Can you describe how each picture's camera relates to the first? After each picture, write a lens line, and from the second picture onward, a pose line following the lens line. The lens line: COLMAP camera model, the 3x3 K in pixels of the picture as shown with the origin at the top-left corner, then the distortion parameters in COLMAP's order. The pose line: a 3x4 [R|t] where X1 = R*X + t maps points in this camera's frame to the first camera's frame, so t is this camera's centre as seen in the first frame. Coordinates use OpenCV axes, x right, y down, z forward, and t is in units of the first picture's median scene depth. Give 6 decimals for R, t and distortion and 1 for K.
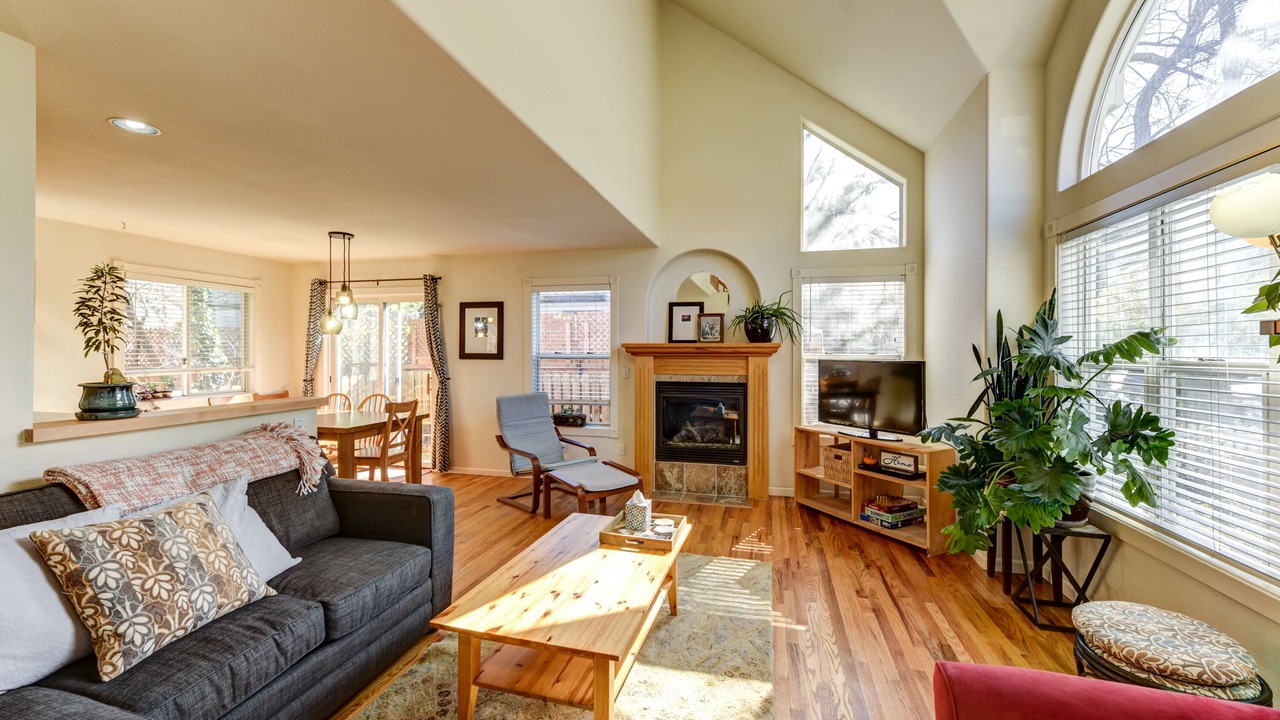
lens RADIAL K [[529.0, 0, 645.5], [0, 529.0, 340.7], [0, 0, 1]] dist [0.012405, -0.006022]
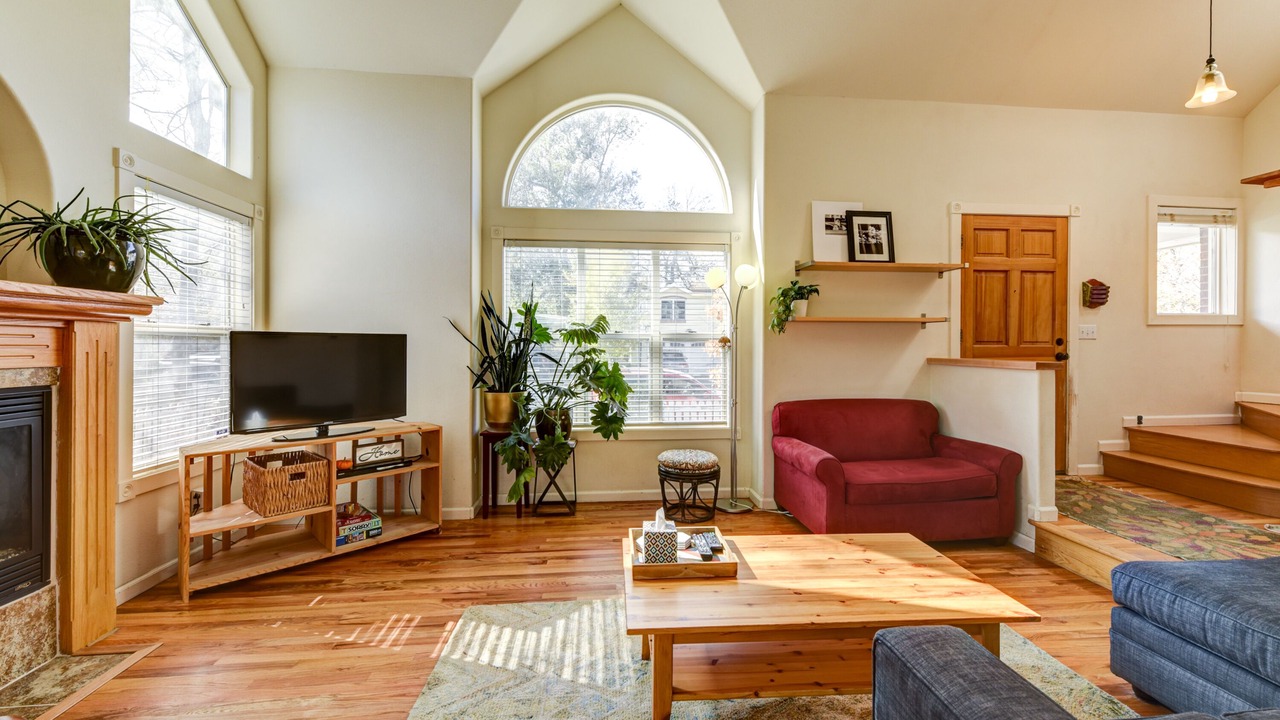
lens RADIAL K [[529.0, 0, 645.5], [0, 529.0, 340.7], [0, 0, 1]] dist [0.012405, -0.006022]
pose [[-0.358836, 0.006620, 0.933377, -0.368498], [-0.020558, 0.999676, -0.014993, 0.042042], [-0.933174, -0.024568, -0.358584, 0.719450]]
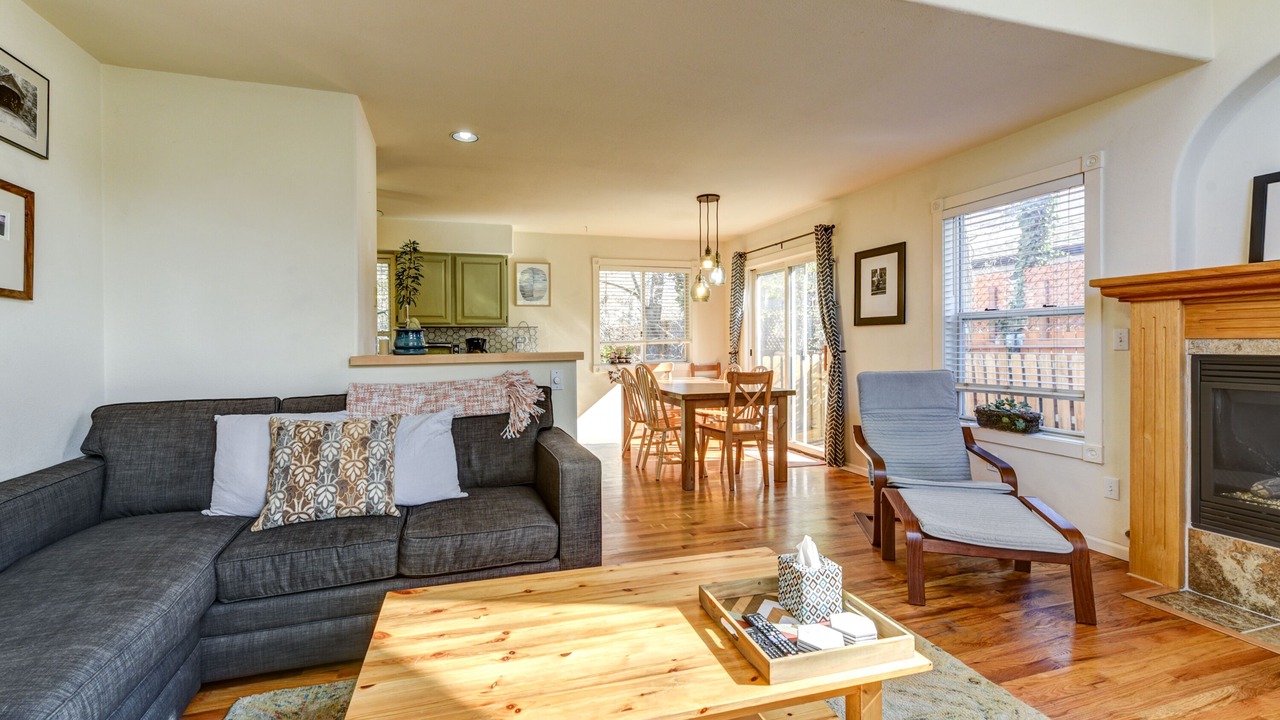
lens RADIAL K [[545.8, 0, 594.7], [0, 545.8, 343.3], [0, 0, 1]] dist [0.018795, -0.006097]
pose [[0.493768, -0.005043, -0.869579, 0.190706], [0.025351, 0.999642, 0.008598, 0.052080], [0.869224, -0.026290, 0.493719, 0.327024]]
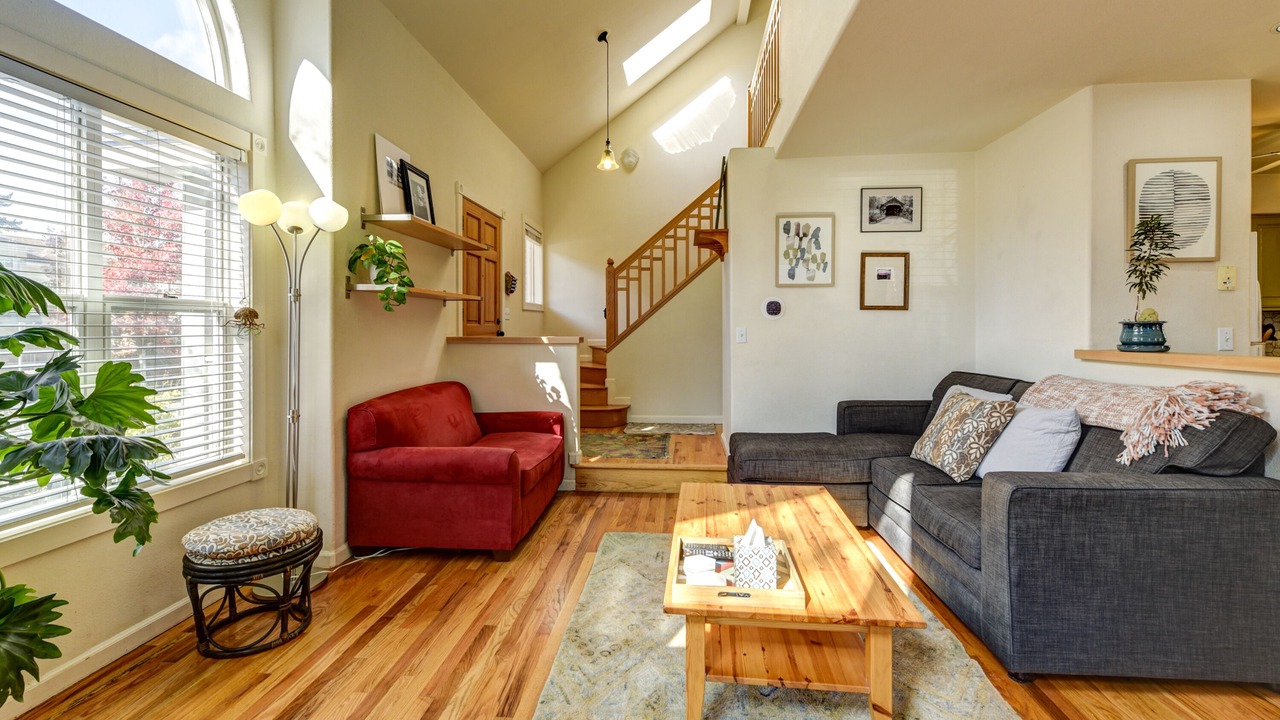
lens RADIAL K [[536.1, 0, 656.9], [0, 536.1, 329.2], [0, 0, 1]] dist [0.000445, -0.000015]
pose [[-0.980415, 0.000348, -0.196944, 0.114080], [0.003411, 0.999878, -0.015215, 0.049245], [0.196915, -0.015589, -0.980297, 0.871310]]
